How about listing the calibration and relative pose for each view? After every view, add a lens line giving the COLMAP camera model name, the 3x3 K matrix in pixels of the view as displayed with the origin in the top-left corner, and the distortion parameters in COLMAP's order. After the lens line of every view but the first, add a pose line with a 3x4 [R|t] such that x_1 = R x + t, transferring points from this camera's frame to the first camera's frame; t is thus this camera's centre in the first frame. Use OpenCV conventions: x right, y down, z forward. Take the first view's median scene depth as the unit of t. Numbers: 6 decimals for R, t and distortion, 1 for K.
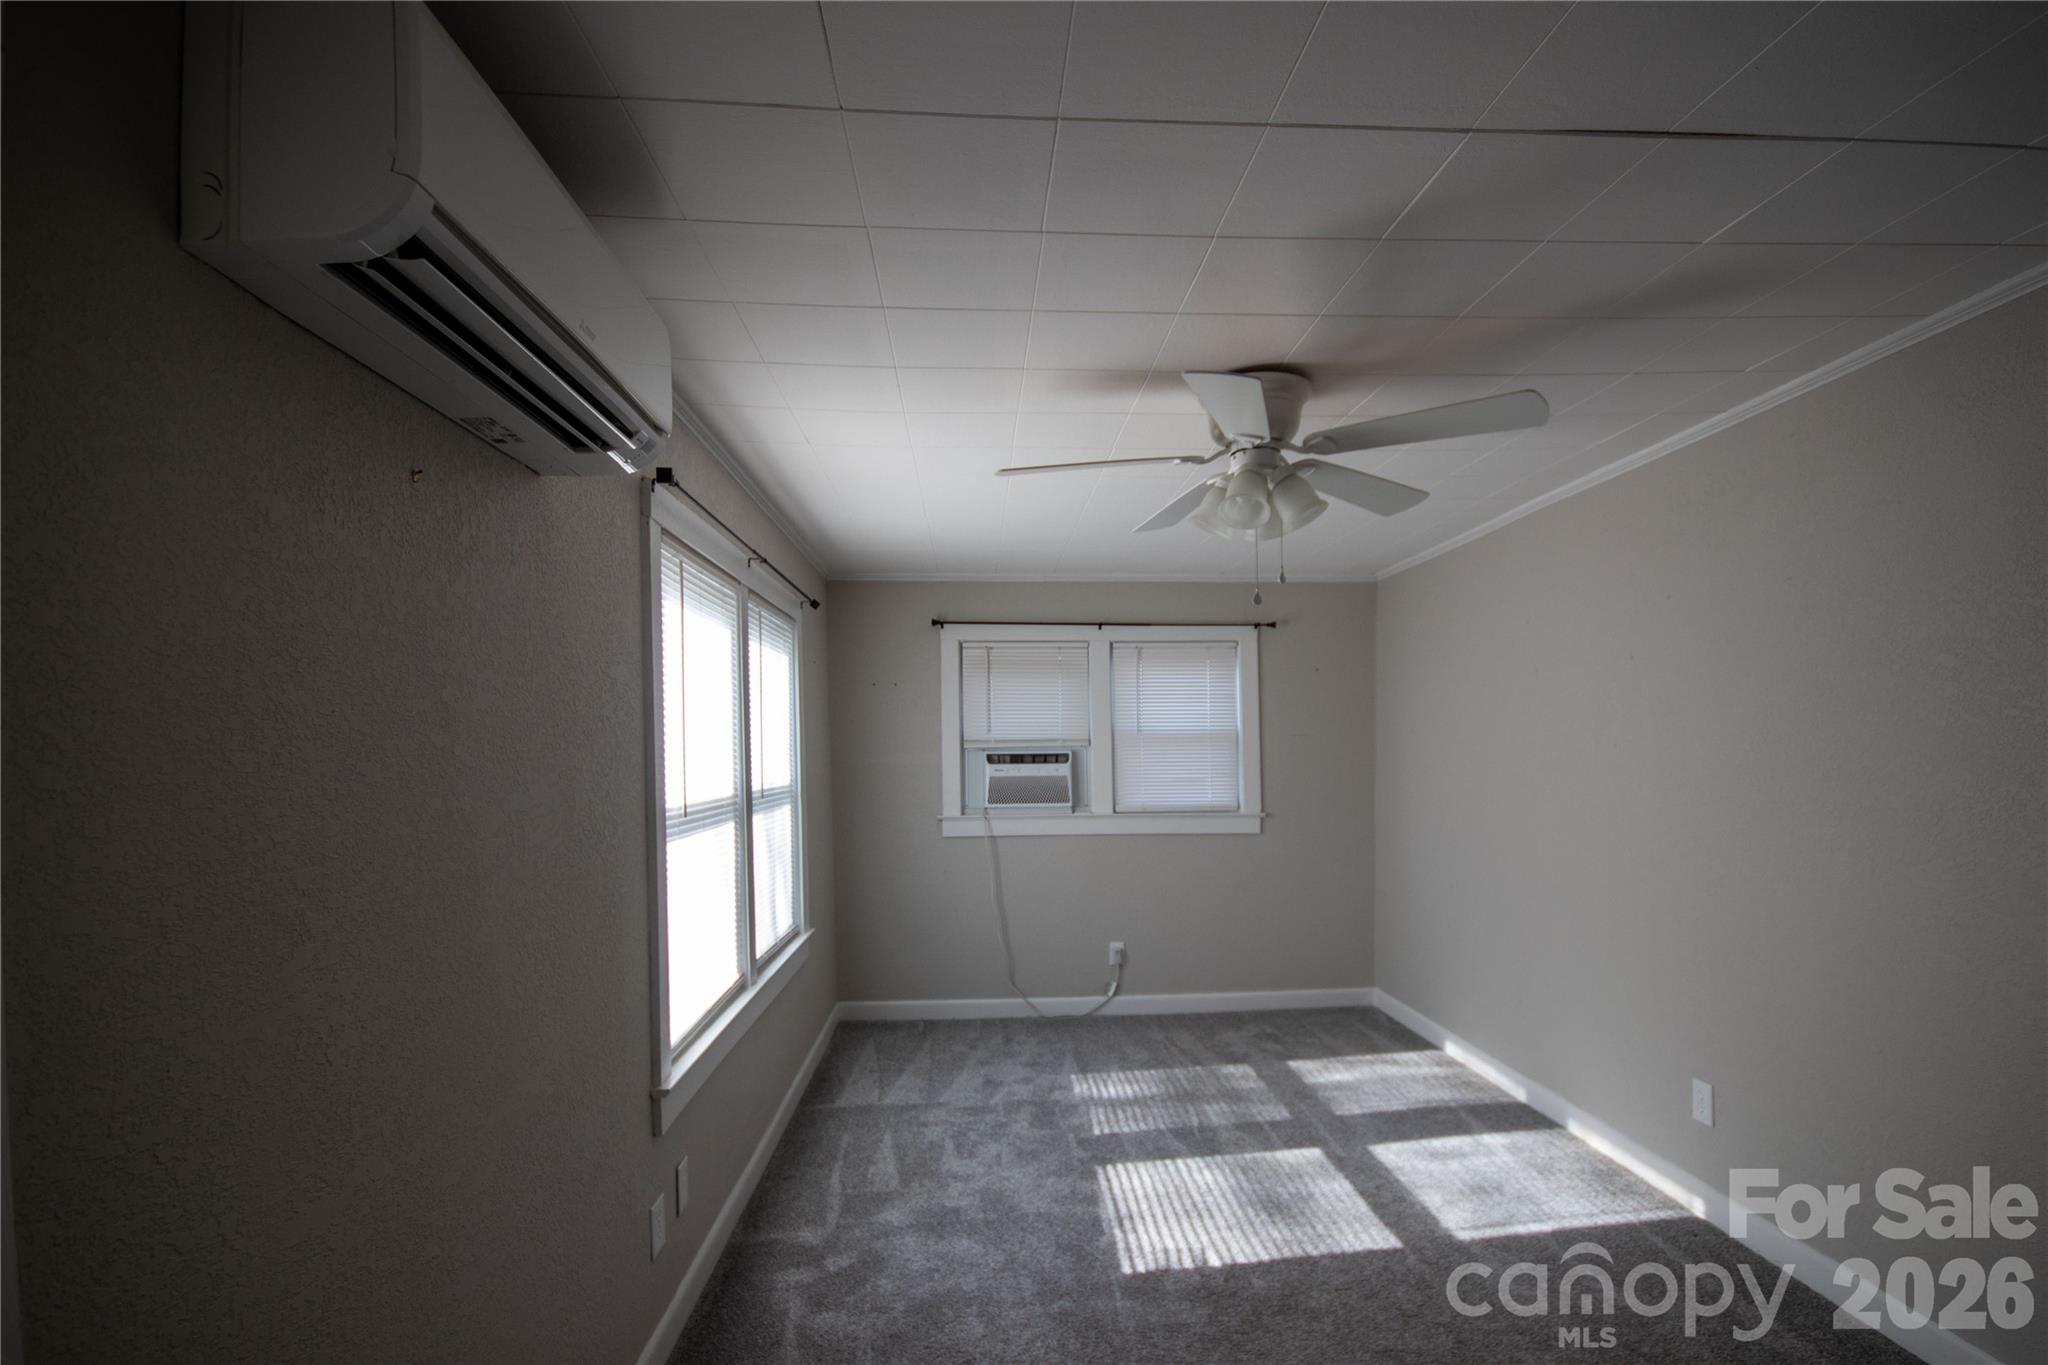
lens RADIAL K [[946.2, 0, 1030.0], [0, 946.2, 735.2], [0, 0, 1]] dist [0.001846, -0.005466]
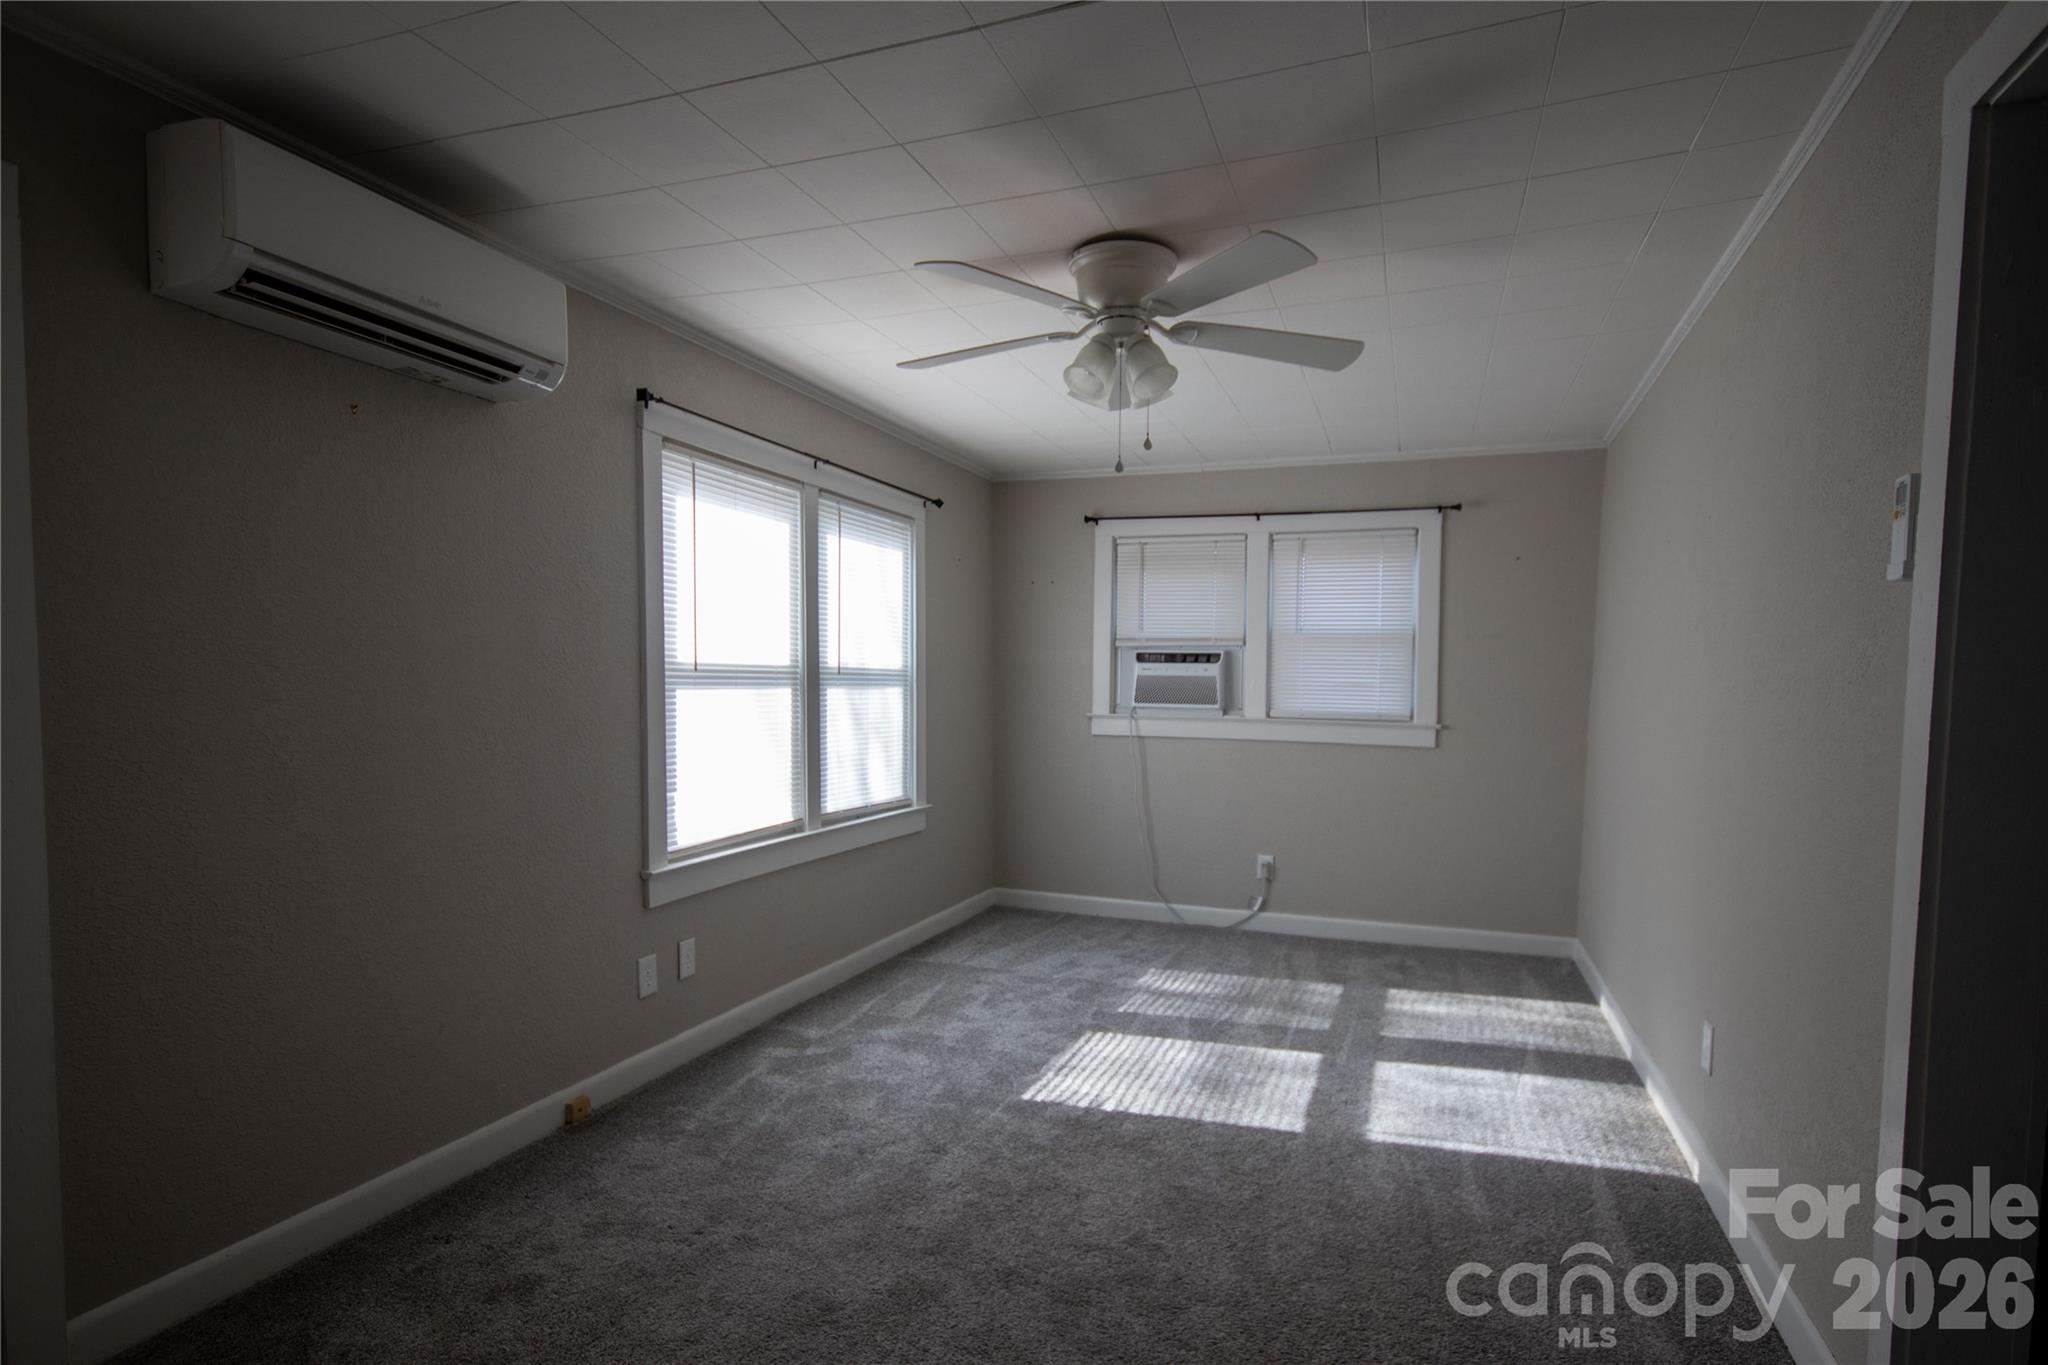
lens RADIAL K [[1060.0, 0, 1028.2], [0, 1060.0, 718.1], [0, 0, 1]] dist [0.003117, 0.001038]
pose [[0.912462, 0.037768, -0.407414, 0.345364], [-0.019484, 0.998612, 0.048936, 0.041290], [0.408697, -0.036714, 0.911932, -0.056859]]
